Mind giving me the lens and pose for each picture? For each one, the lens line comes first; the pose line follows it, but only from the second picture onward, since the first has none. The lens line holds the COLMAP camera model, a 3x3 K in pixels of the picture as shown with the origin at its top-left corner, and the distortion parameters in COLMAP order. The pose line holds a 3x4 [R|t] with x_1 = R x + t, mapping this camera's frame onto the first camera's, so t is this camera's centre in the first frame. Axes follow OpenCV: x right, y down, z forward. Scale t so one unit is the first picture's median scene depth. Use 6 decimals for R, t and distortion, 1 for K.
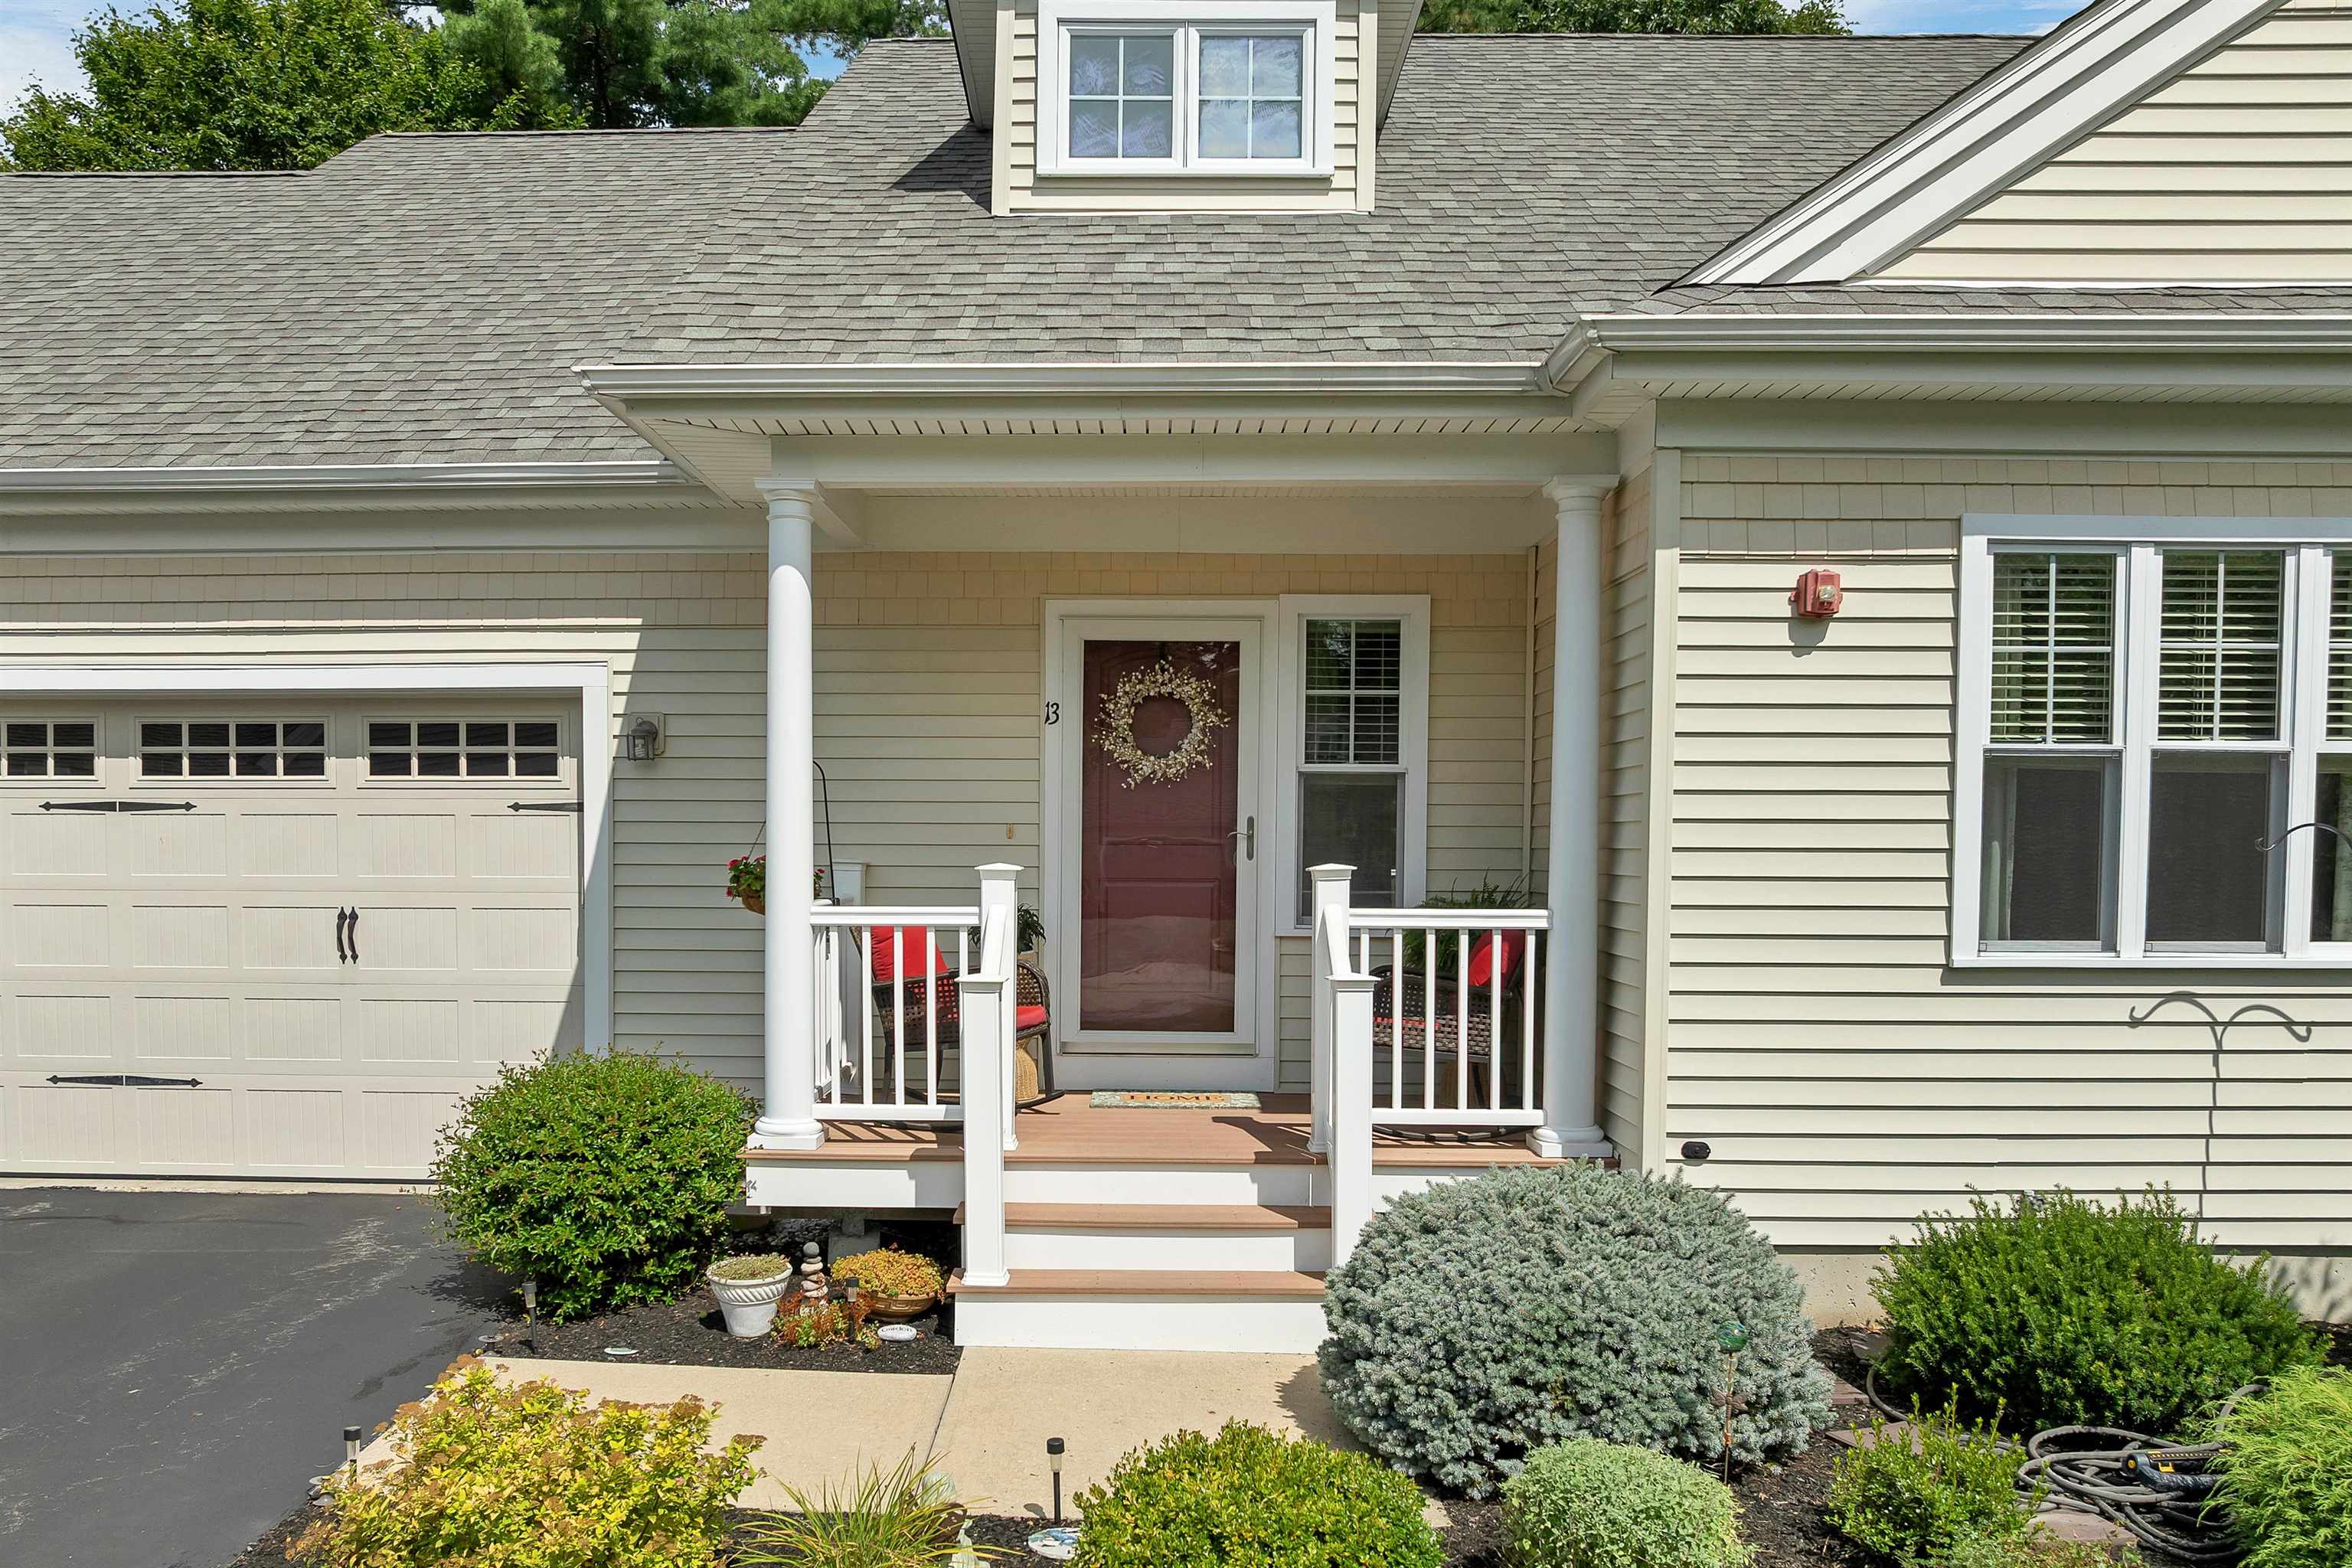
lens RADIAL K [[1776.1, 0, 1110.3], [0, 1776.1, 859.0], [0, 0, 1]] dist [-0.002234, -0.060096]
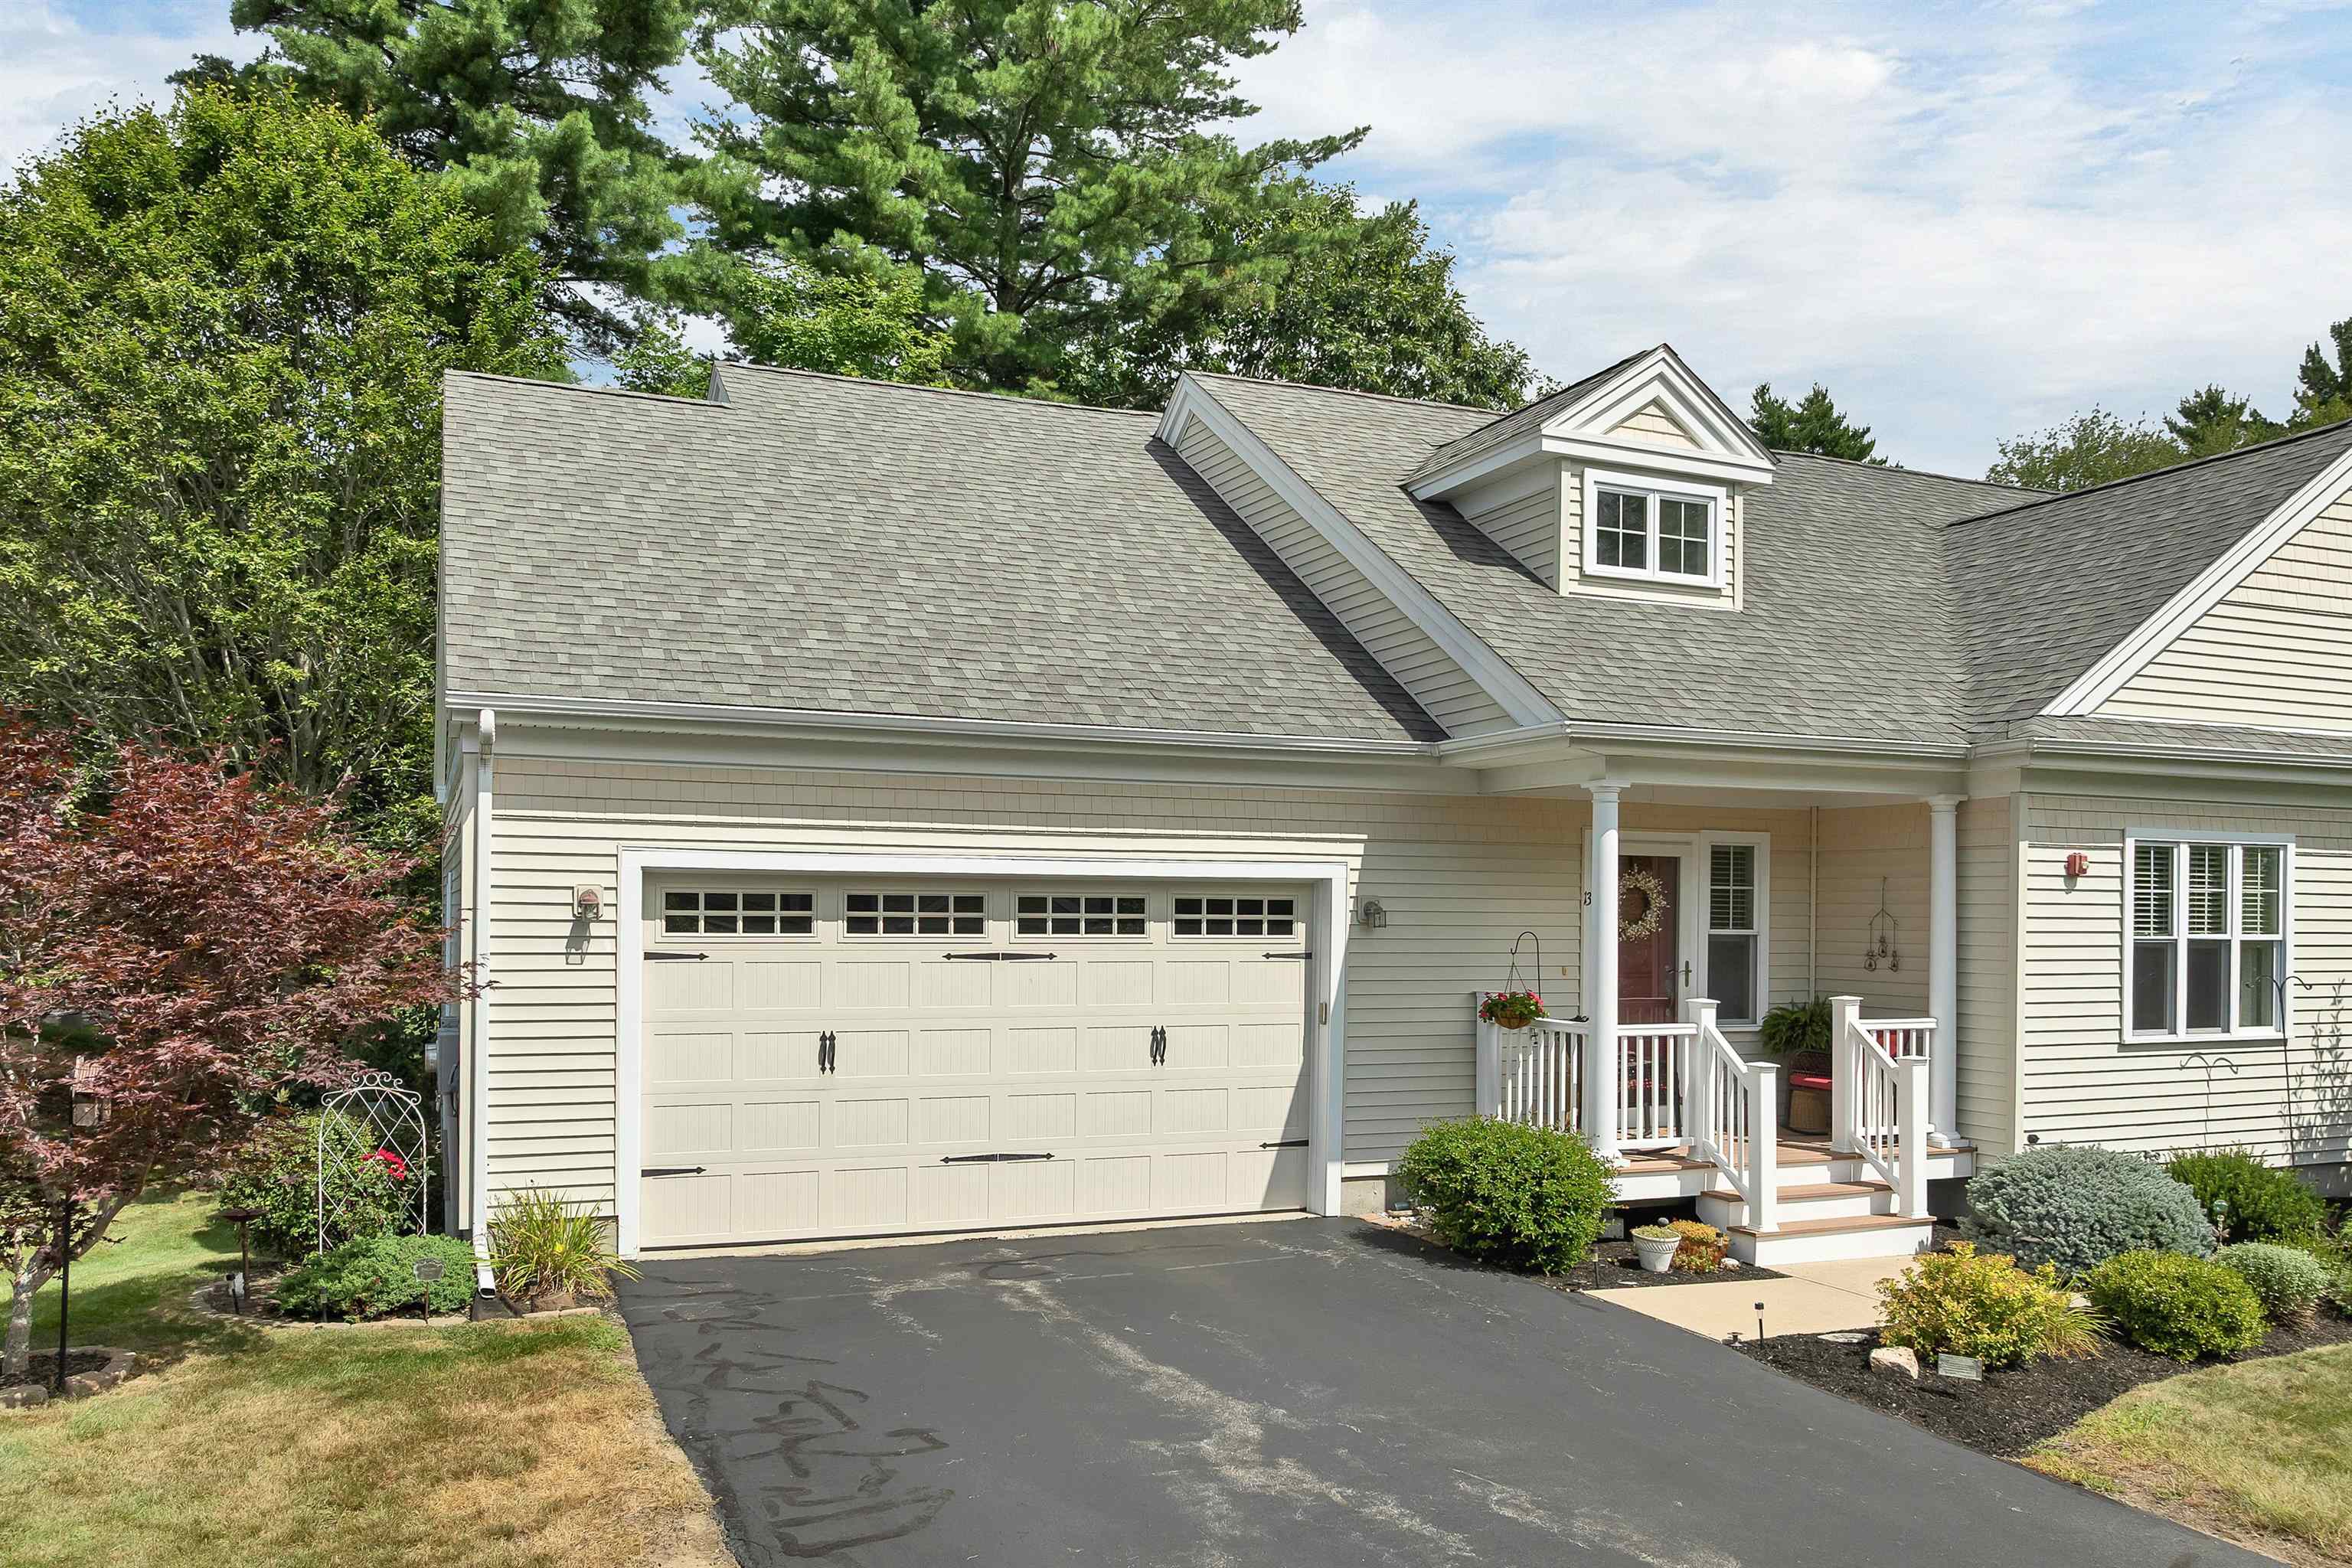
lens RADIAL K [[1740.2, 0, 1181.3], [0, 1740.2, 814.4], [0, 0, 1]] dist [-0.031425, -0.003058]
pose [[0.914481, 0.027660, 0.403683, -1.133716], [-0.003711, 0.998192, -0.059989, -0.068681], [-0.404612, 0.053360, 0.912930, -0.346968]]
